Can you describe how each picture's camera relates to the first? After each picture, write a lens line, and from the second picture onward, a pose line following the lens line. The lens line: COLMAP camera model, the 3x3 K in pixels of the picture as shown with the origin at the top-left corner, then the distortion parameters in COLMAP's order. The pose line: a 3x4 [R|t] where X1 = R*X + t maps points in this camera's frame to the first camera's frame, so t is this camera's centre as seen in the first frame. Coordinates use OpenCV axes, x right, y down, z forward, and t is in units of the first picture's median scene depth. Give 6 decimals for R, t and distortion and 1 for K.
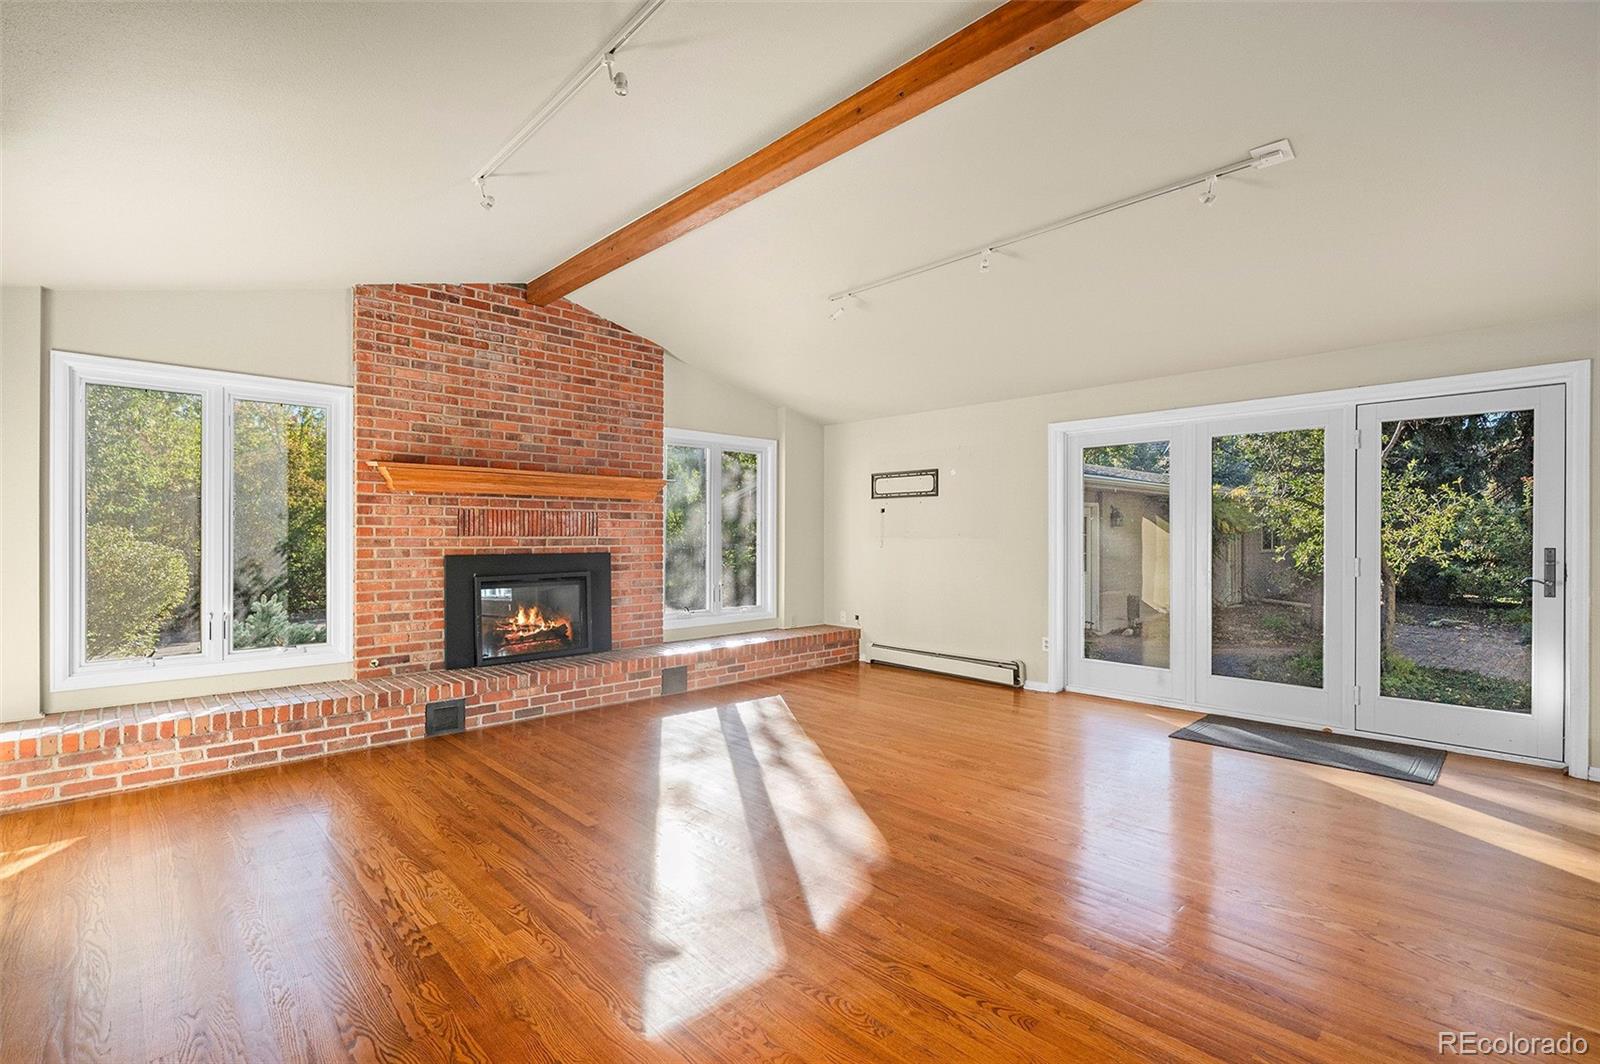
lens RADIAL K [[730.2, 0, 810.5], [0, 730.2, 539.7], [0, 0, 1]] dist [0.003530, -0.001287]
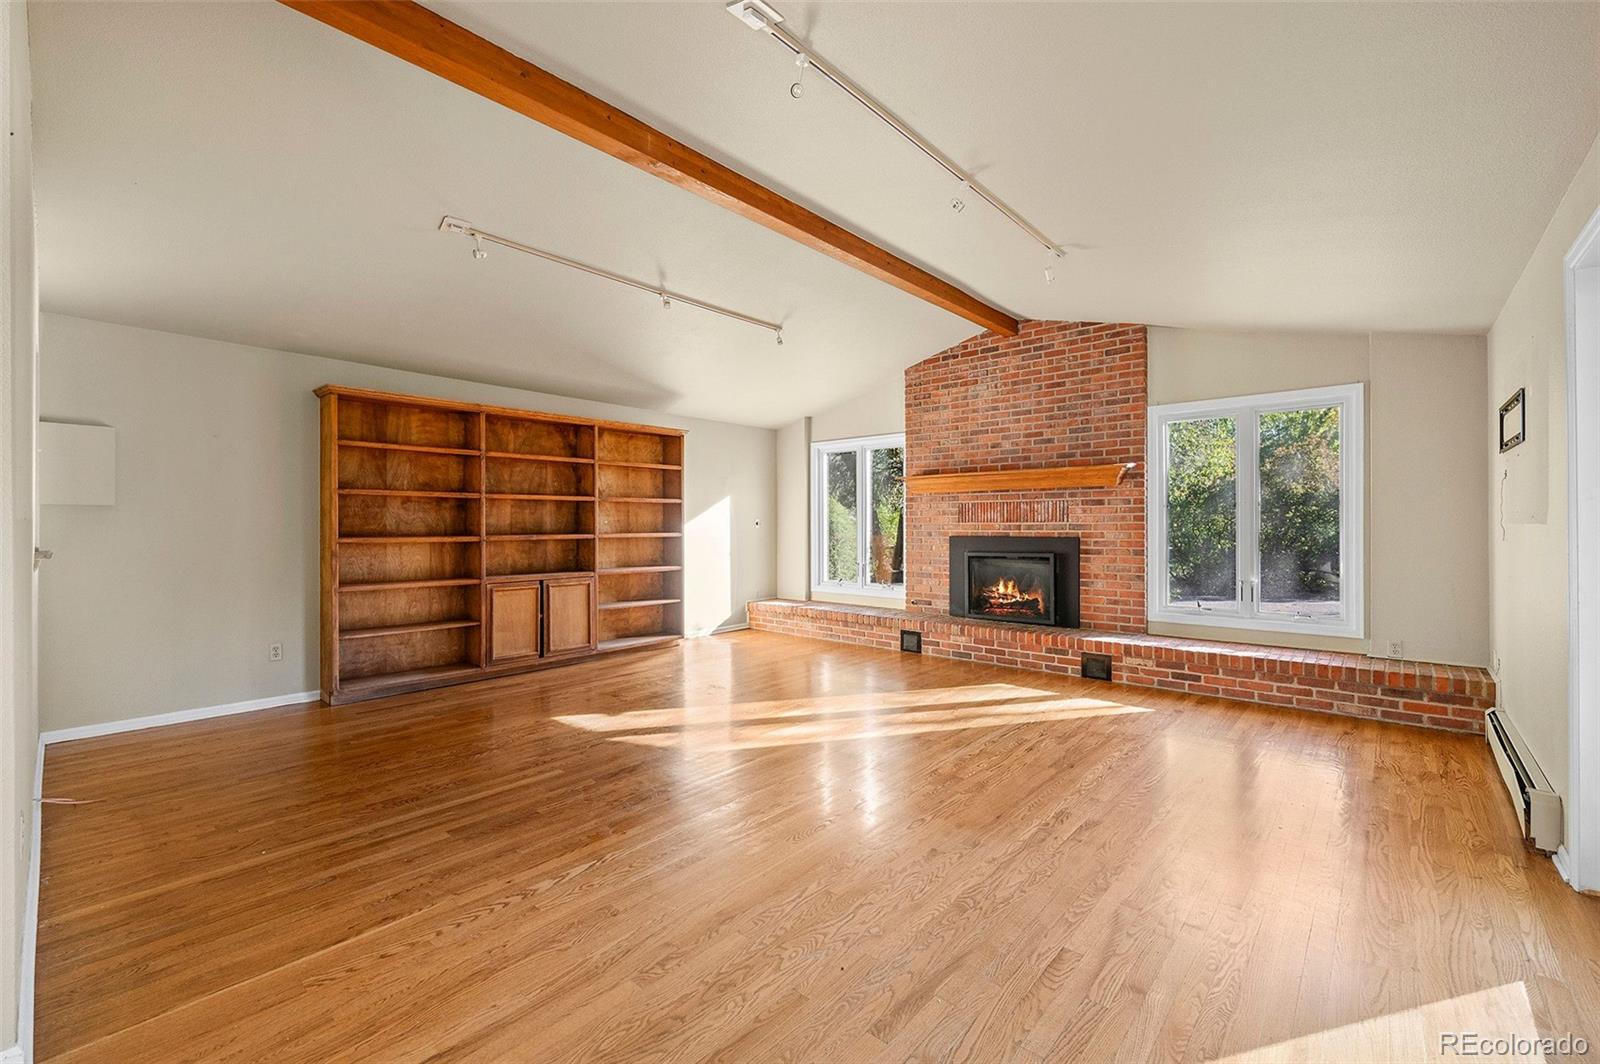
lens RADIAL K [[679.5, 0, 793.3], [0, 679.5, 523.5], [0, 0, 1]] dist [0.002467, -0.000116]
pose [[0.055141, -0.000335, -0.998479, 0.776423], [0.000521, 1.000000, -0.000306, -0.002680], [0.998478, -0.000503, 0.055141, 0.580612]]
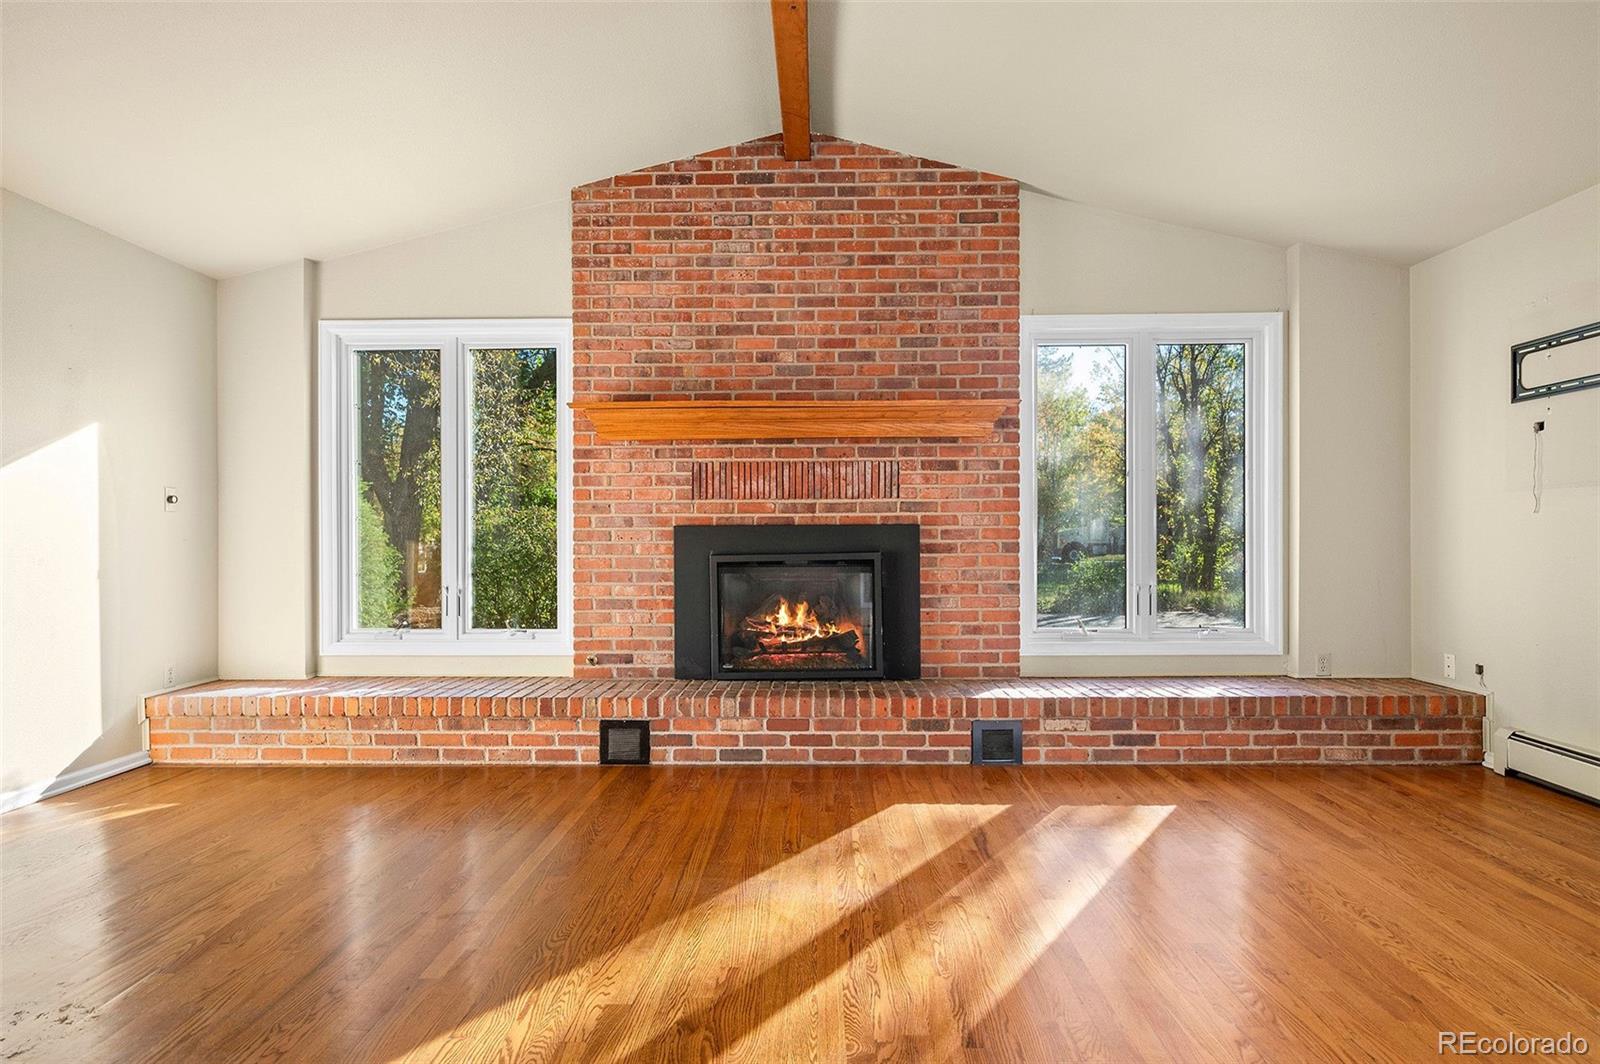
lens RADIAL K [[884.6, 0, 806.8], [0, 884.6, 540.8], [0, 0, 1]] dist [0.001864, 0.000583]
pose [[0.700122, -0.001427, -0.714022, 0.225638], [0.002267, 0.999997, 0.000224, 0.035318], [0.714019, -0.001775, 0.700124, 0.436906]]
